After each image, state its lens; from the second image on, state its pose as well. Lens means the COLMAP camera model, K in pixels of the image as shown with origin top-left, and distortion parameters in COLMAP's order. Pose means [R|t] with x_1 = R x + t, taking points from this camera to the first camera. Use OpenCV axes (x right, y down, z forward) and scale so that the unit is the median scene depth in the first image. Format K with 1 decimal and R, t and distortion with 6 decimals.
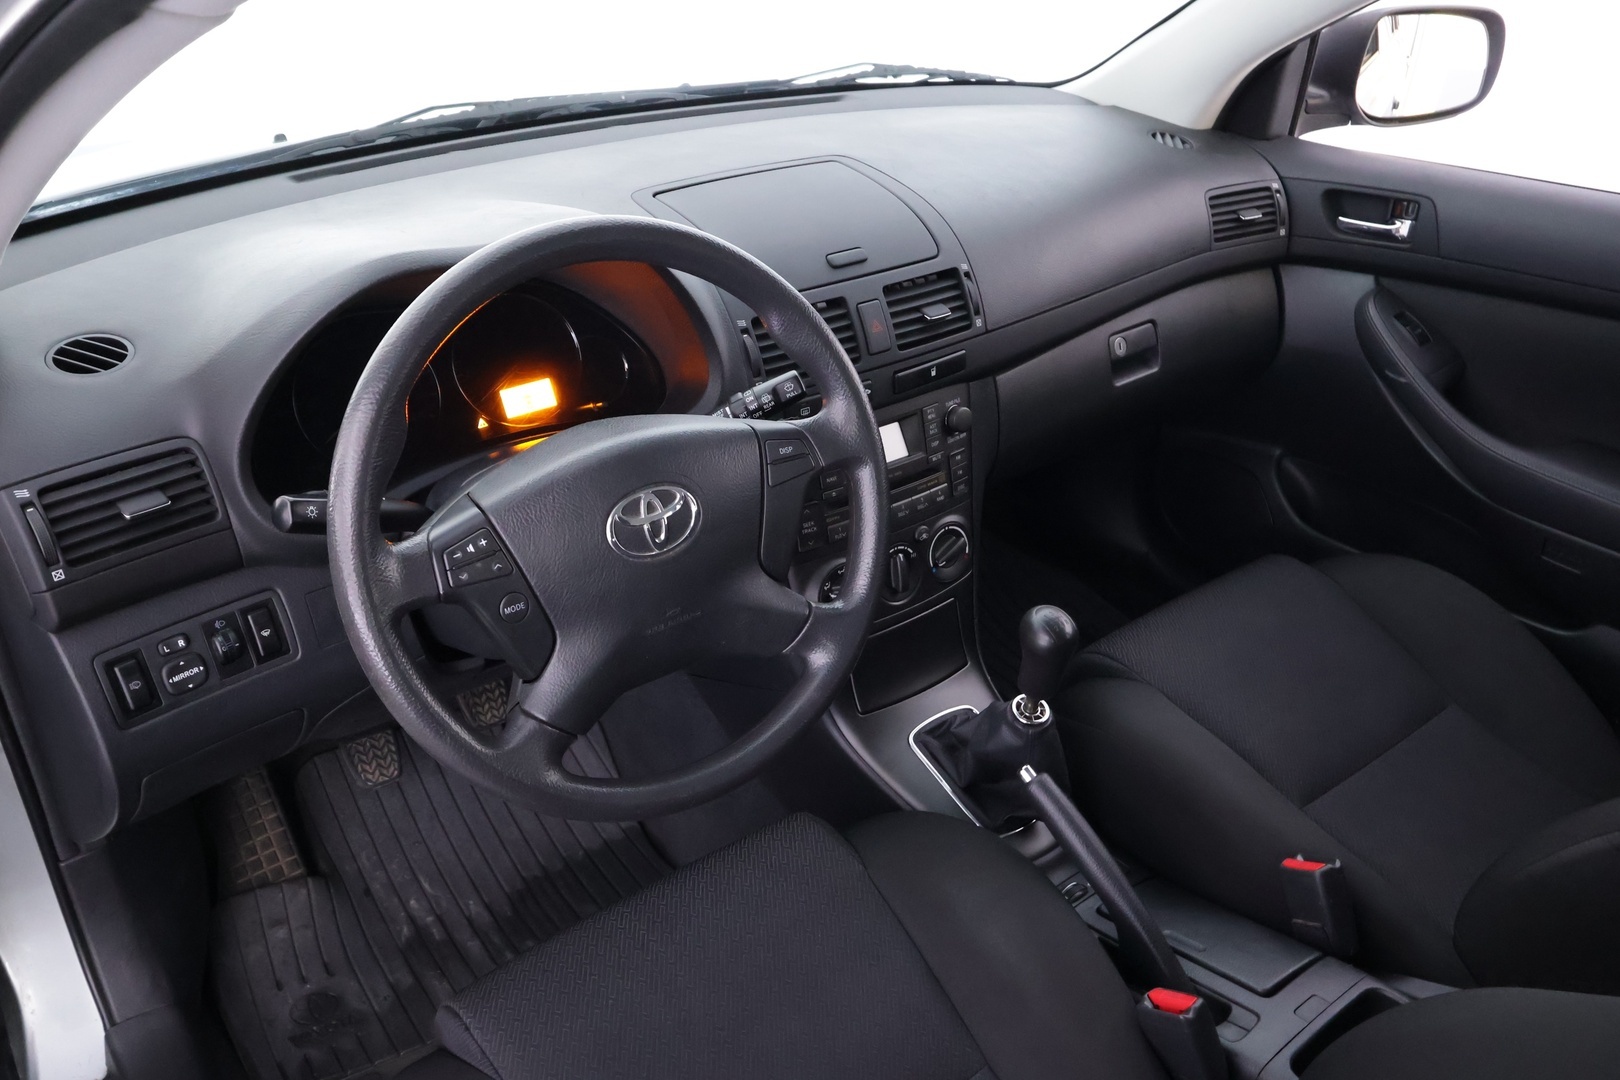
lens RADIAL K [[1266.6, 0, 810.0], [0, 1266.6, 540.0], [0, 0, 1]] dist [-0.008366, -0.003509]
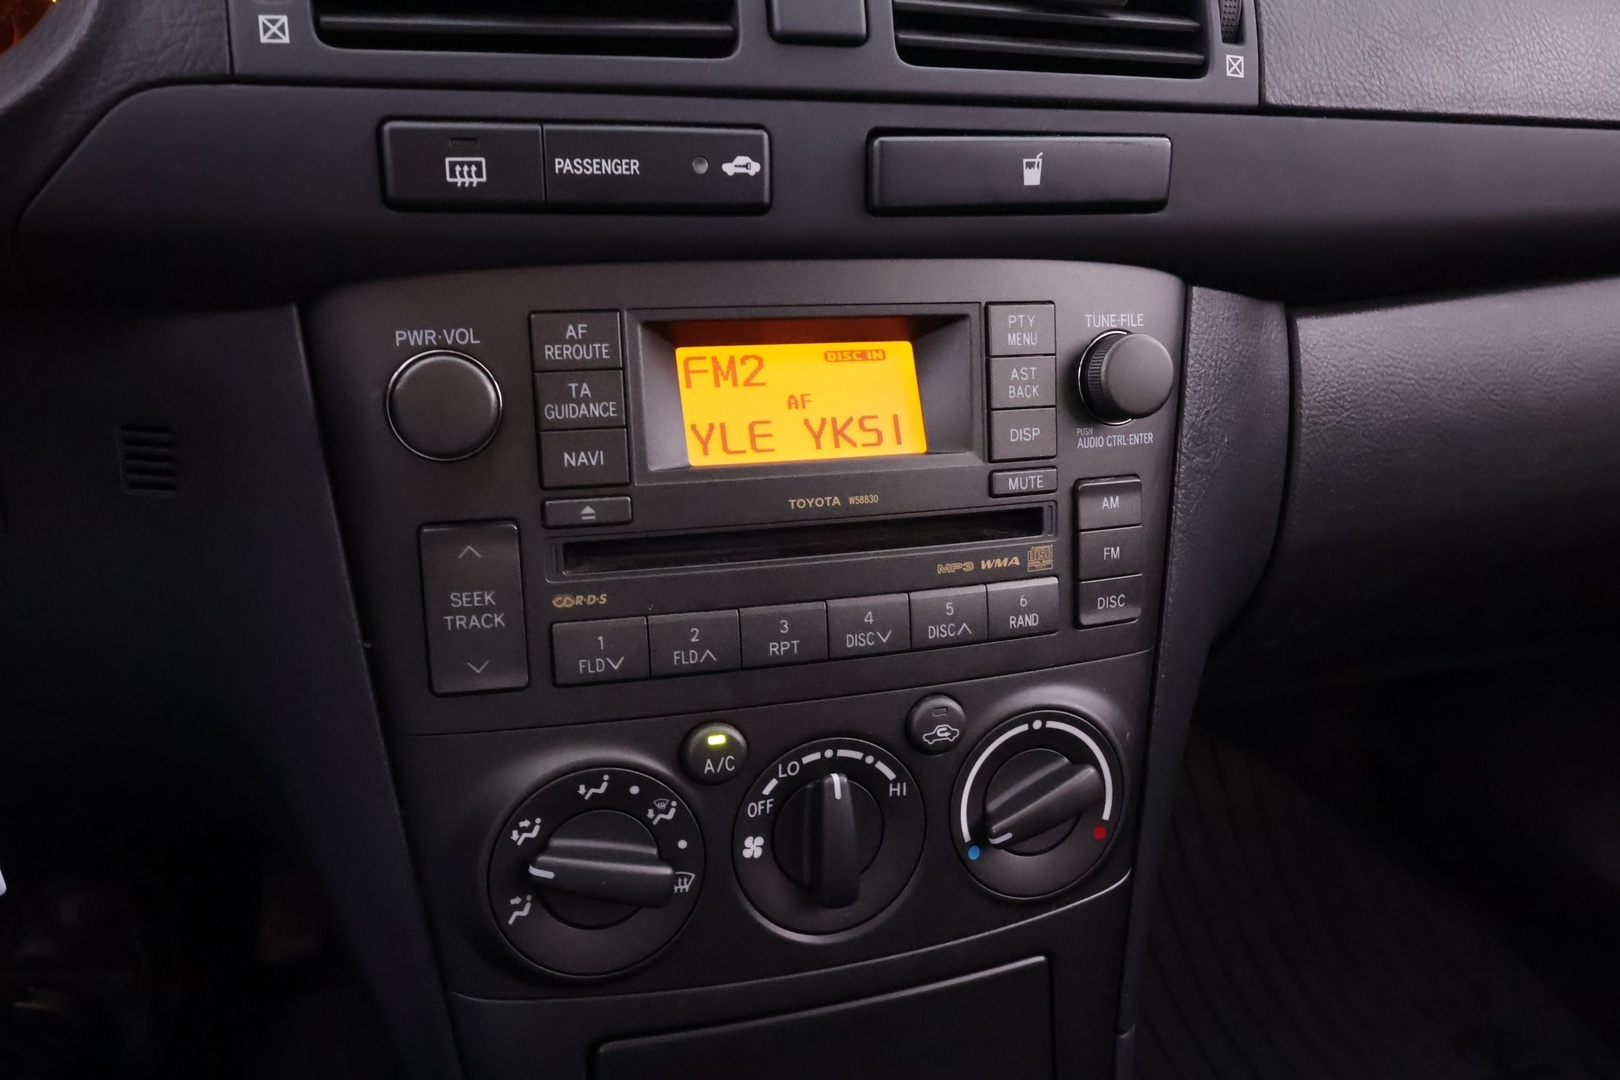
lens RADIAL K [[1266.6, 0, 810.0], [0, 1266.6, 540.0], [0, 0, 1]] dist [-0.008366, -0.003509]
pose [[0.947226, 0.147840, -0.284439, 0.138096], [-0.191169, 0.972775, -0.131011, -0.002211], [0.257327, 0.178473, 0.949700, 0.698425]]
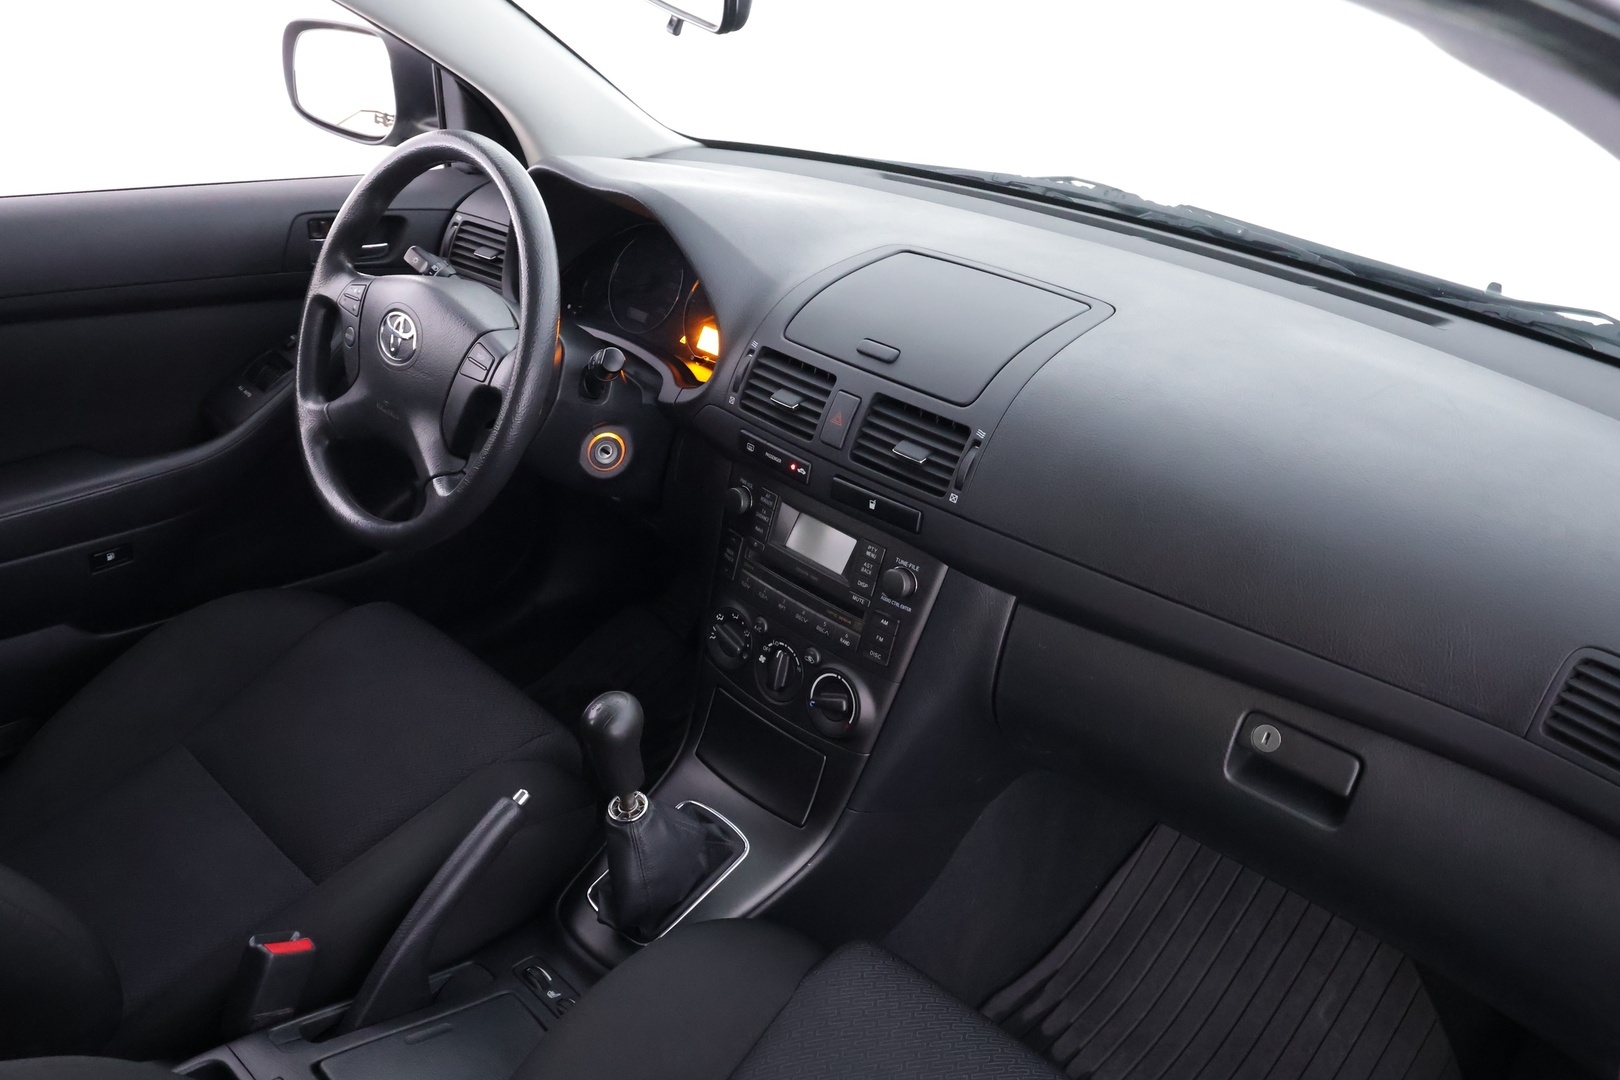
lens RADIAL K [[1266.6, 0, 810.0], [0, 1266.6, 540.0], [0, 0, 1]] dist [-0.008366, -0.003509]
pose [[0.145497, 0.457479, -0.877236, 0.847967], [-0.556054, 0.771190, 0.309951, -0.350758], [0.818312, 0.442694, 0.366589, 0.625799]]
